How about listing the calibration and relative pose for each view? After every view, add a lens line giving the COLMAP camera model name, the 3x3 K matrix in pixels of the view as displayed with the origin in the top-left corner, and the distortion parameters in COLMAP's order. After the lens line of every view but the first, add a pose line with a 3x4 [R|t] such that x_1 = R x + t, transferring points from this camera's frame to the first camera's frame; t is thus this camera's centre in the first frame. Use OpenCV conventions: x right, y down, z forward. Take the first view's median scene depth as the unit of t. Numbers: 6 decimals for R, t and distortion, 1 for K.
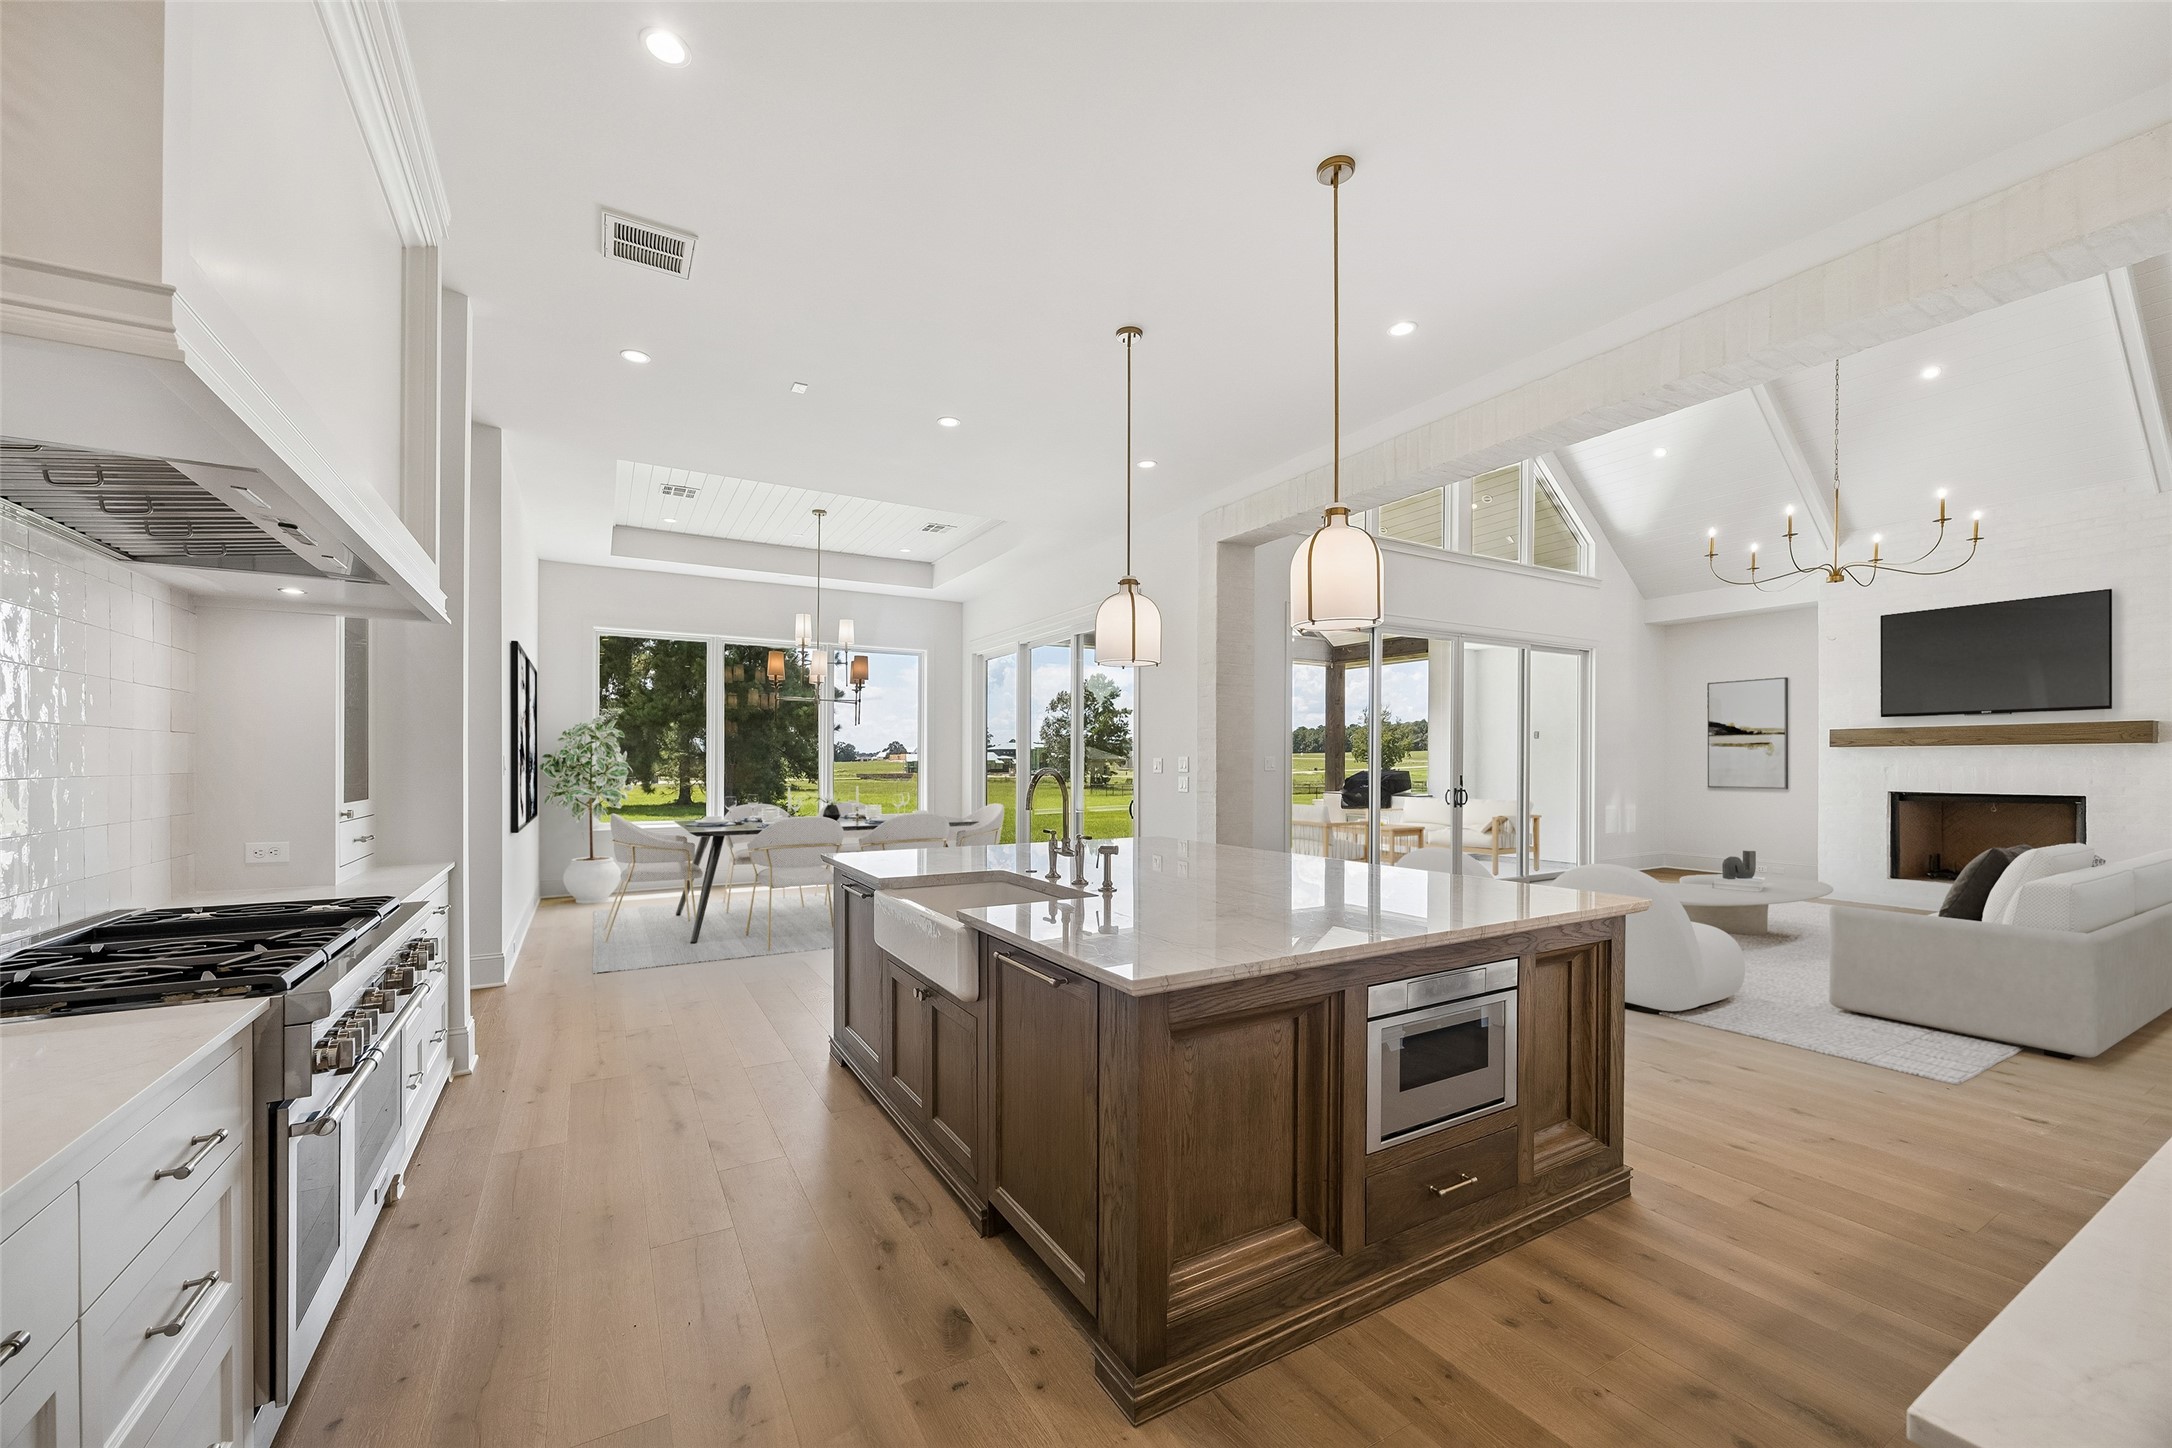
lens RADIAL K [[856.5, 0, 1093.5], [0, 856.5, 754.5], [0, 0, 1]] dist [-0.002797, -0.000261]
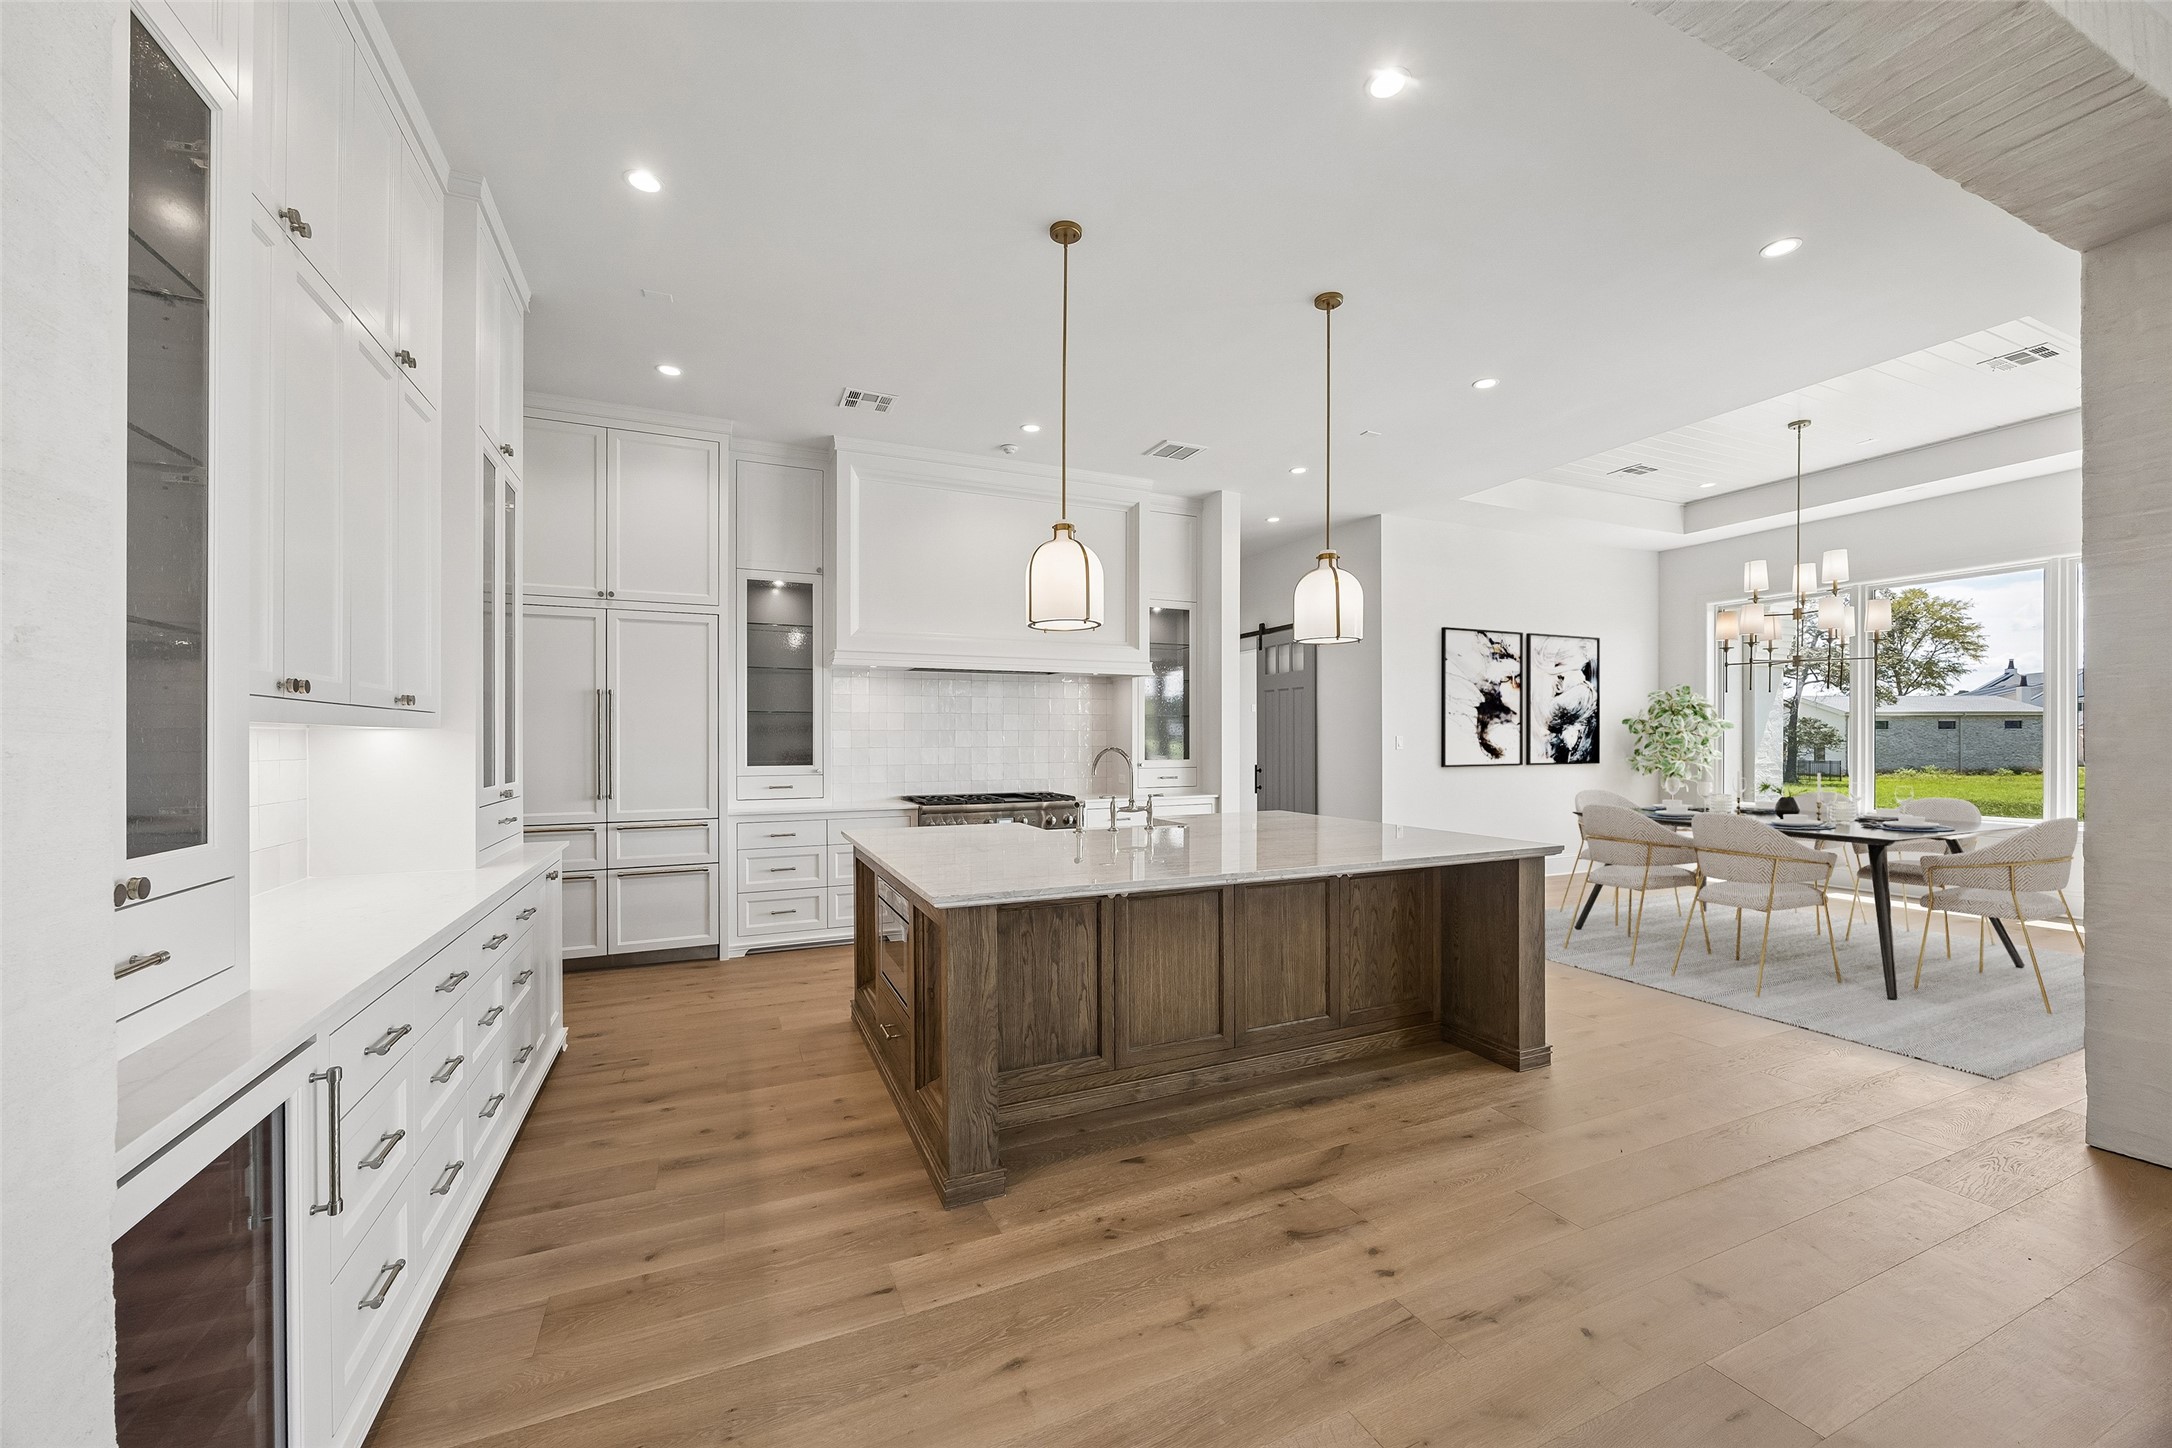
lens RADIAL K [[867.4, 0, 1086.0], [0, 867.4, 724.0], [0, 0, 1]] dist [-0.003600, 0.000163]
pose [[-0.121501, -0.010438, -0.992536, 1.913087], [0.002940, 0.999937, -0.010875, -0.009022], [0.992587, -0.004239, -0.121463, 1.558680]]
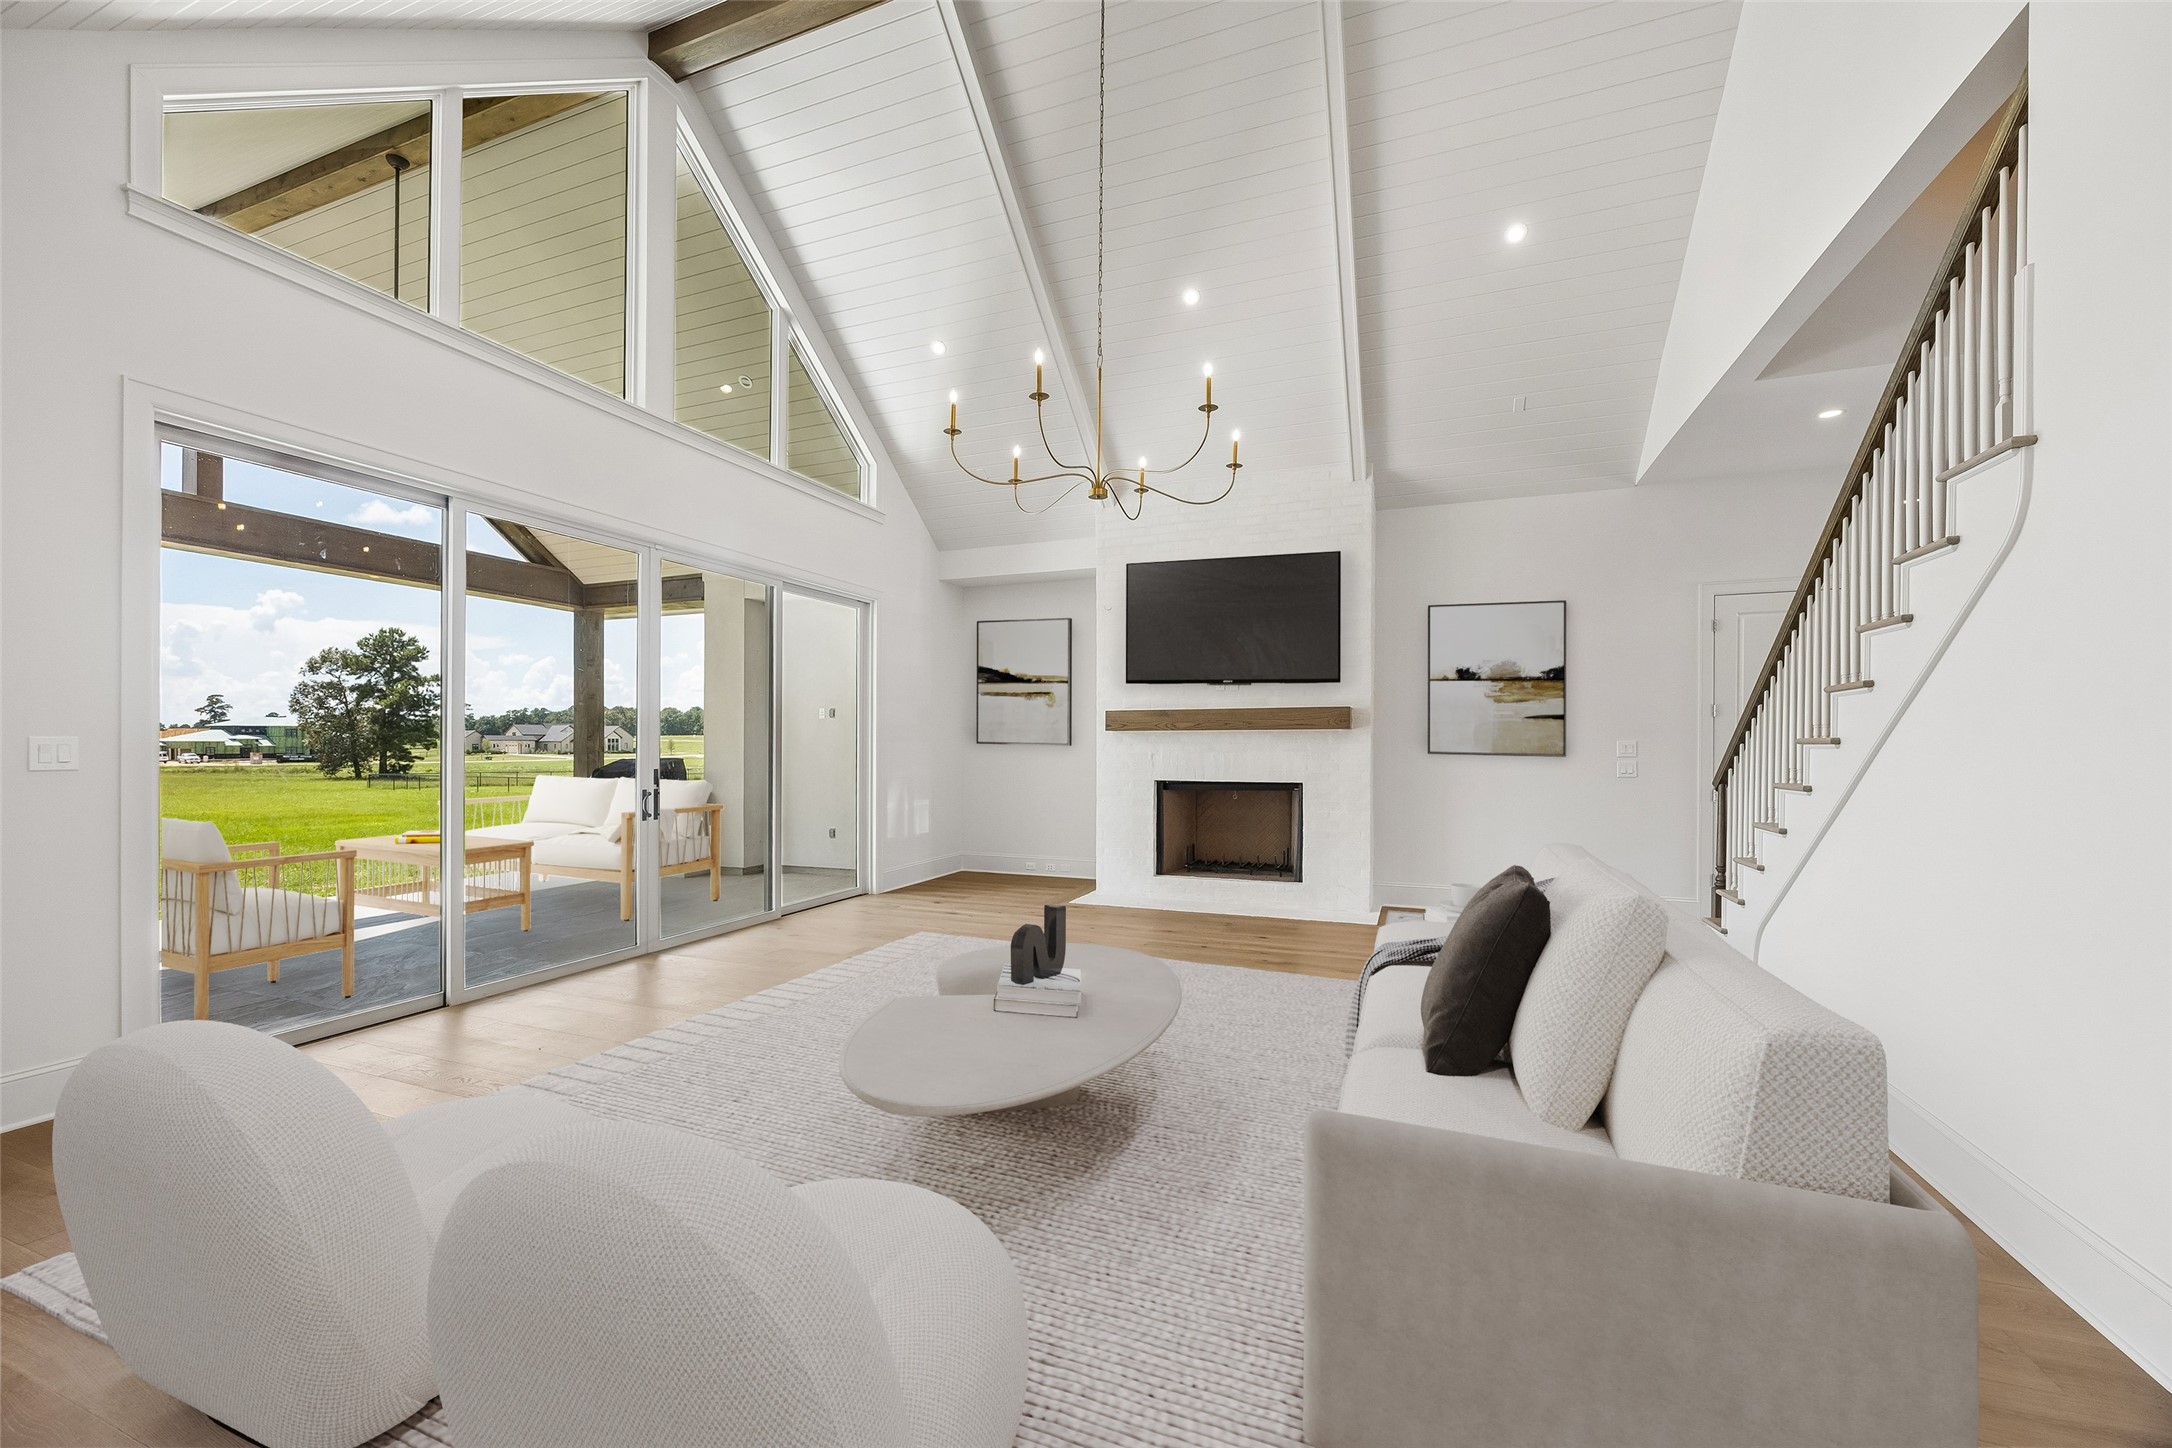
lens RADIAL K [[867.4, 0, 1086.0], [0, 867.4, 724.0], [0, 0, 1]] dist [-0.003600, 0.000163]
pose [[0.789785, 0.016426, 0.613164, 0.249091], [-0.007129, 0.999820, -0.017602, 0.000280], [-0.613343, 0.009531, 0.789759, 0.256816]]
